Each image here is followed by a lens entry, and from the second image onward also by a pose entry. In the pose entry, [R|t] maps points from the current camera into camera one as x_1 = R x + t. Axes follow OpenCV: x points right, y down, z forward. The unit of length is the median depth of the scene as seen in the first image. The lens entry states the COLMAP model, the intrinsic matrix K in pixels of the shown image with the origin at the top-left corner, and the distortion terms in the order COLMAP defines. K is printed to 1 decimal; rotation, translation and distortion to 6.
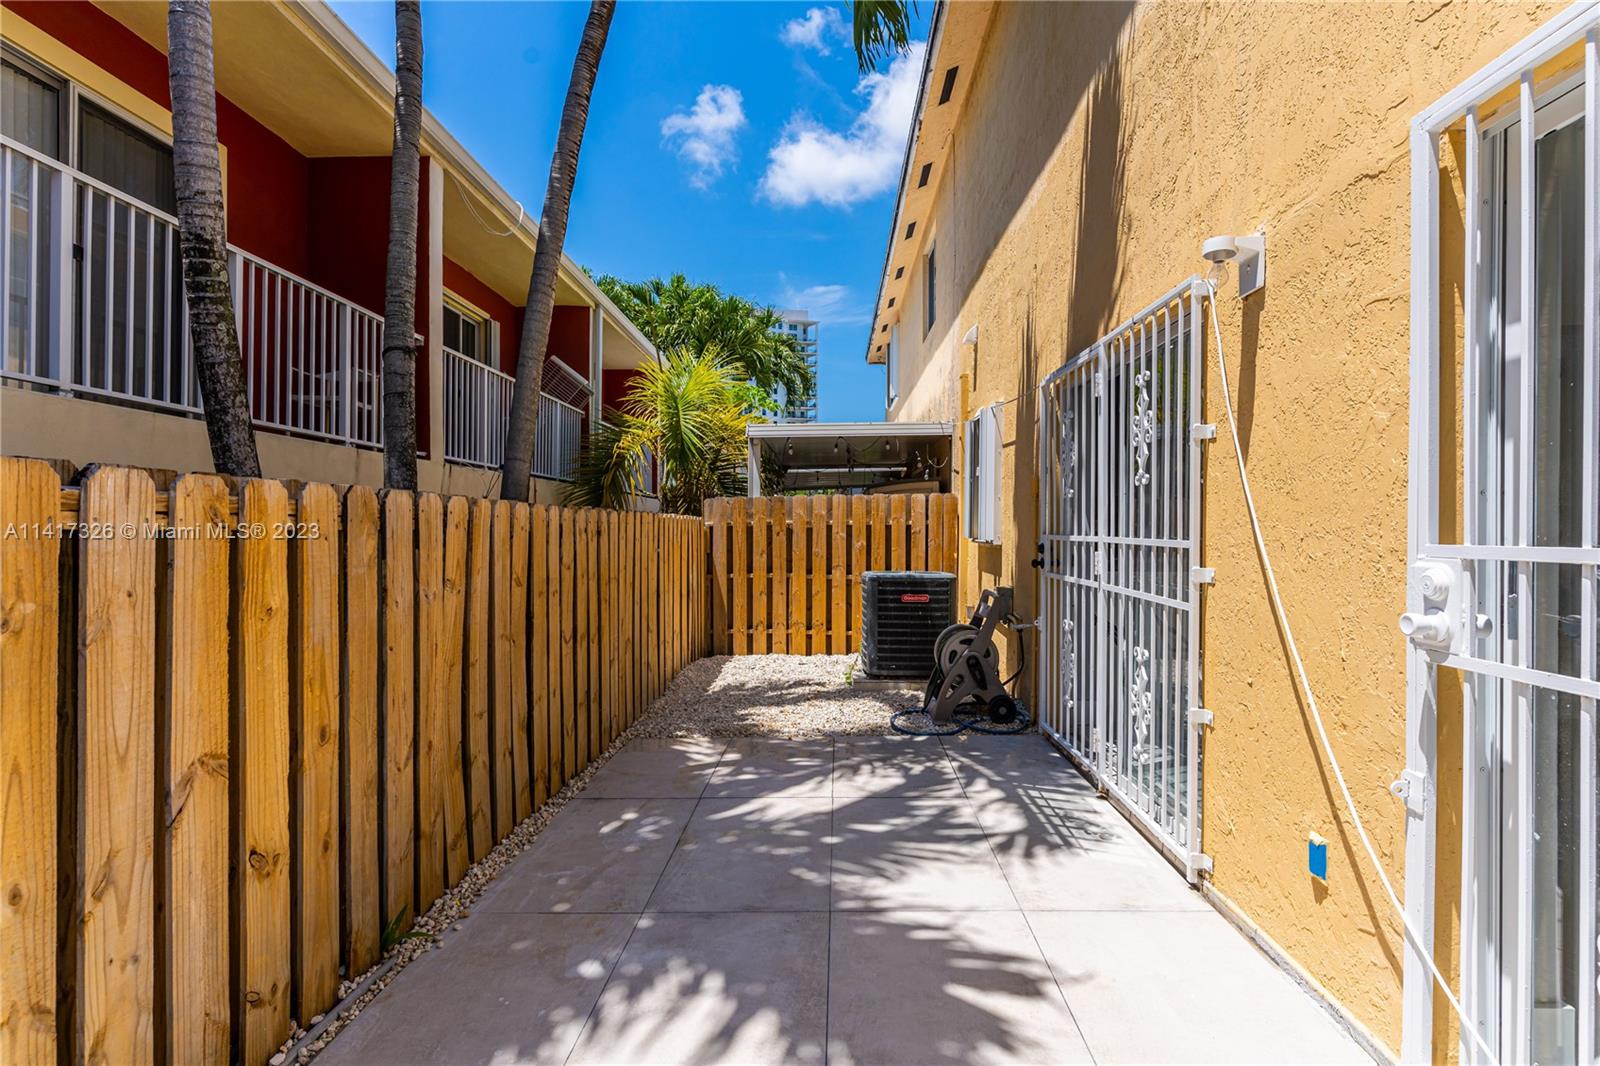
lens RADIAL K [[762.1, 0, 805.1], [0, 762.1, 537.8], [0, 0, 1]] dist [0.003433, 0.001602]
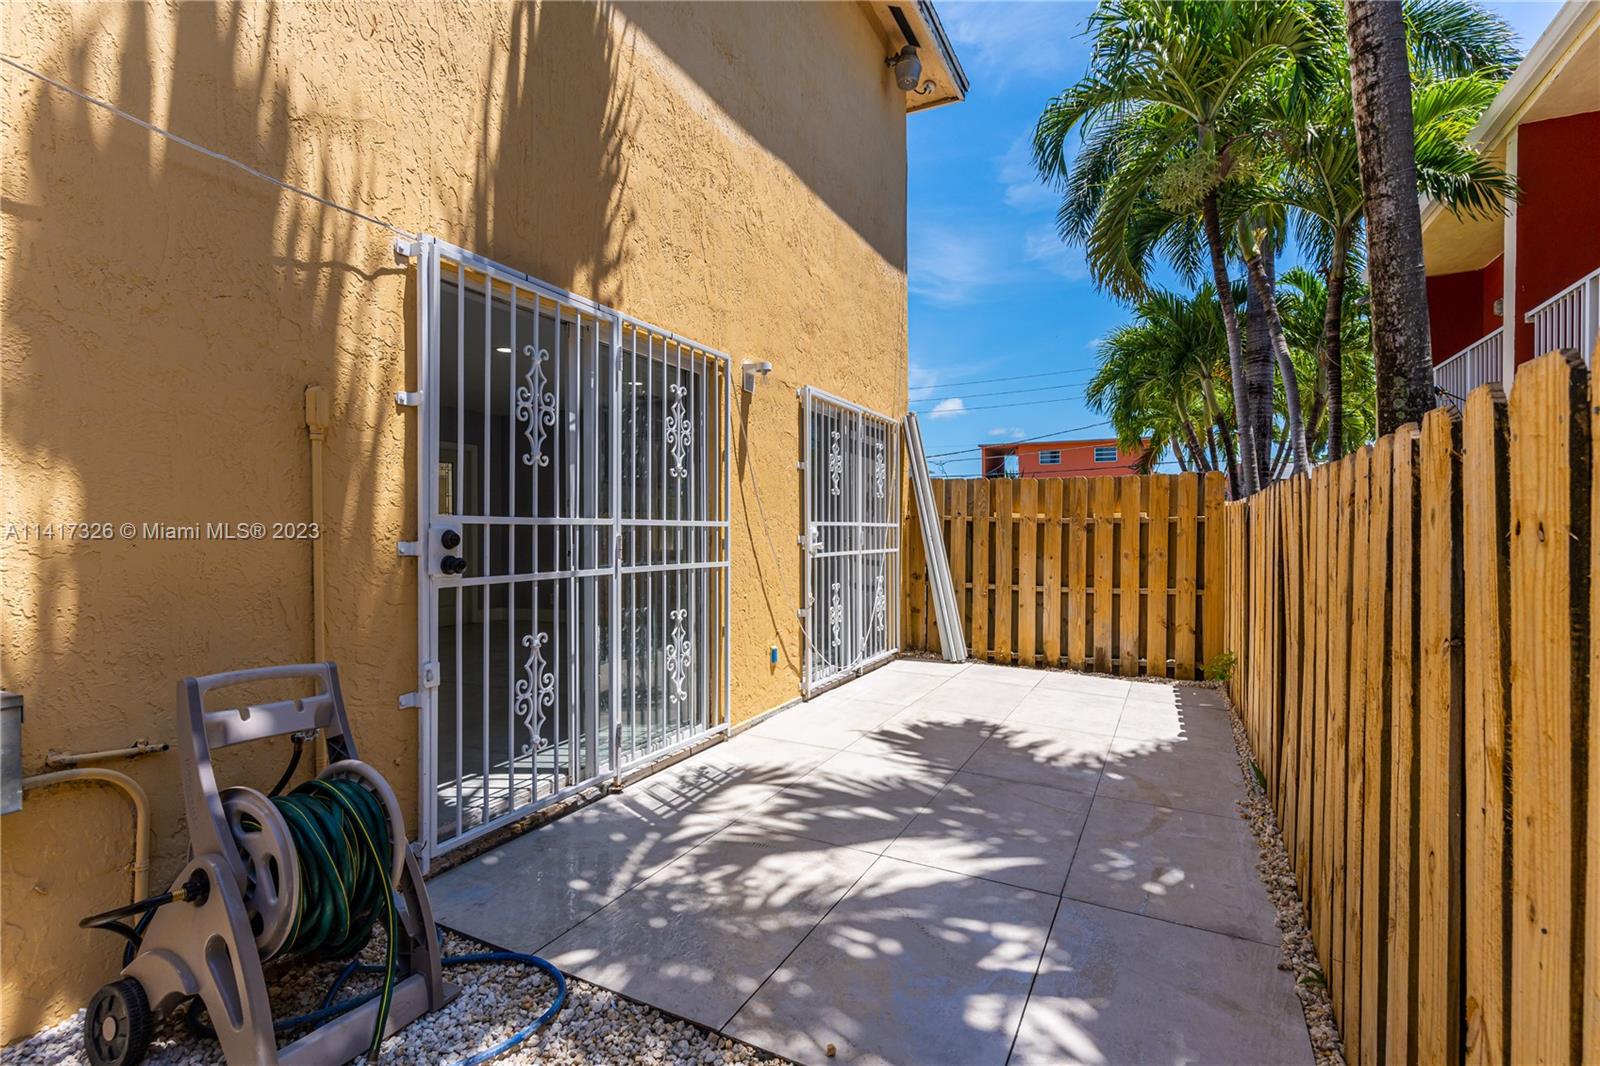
lens RADIAL K [[762.1, 0, 814.5], [0, 762.1, 524.6], [0, 0, 1]] dist [0.003433, 0.001602]
pose [[-0.919494, -0.004939, 0.393074, -0.210684], [-0.001826, 0.999964, 0.008293, -0.000728], [-0.393101, 0.006907, -0.919470, 1.792196]]
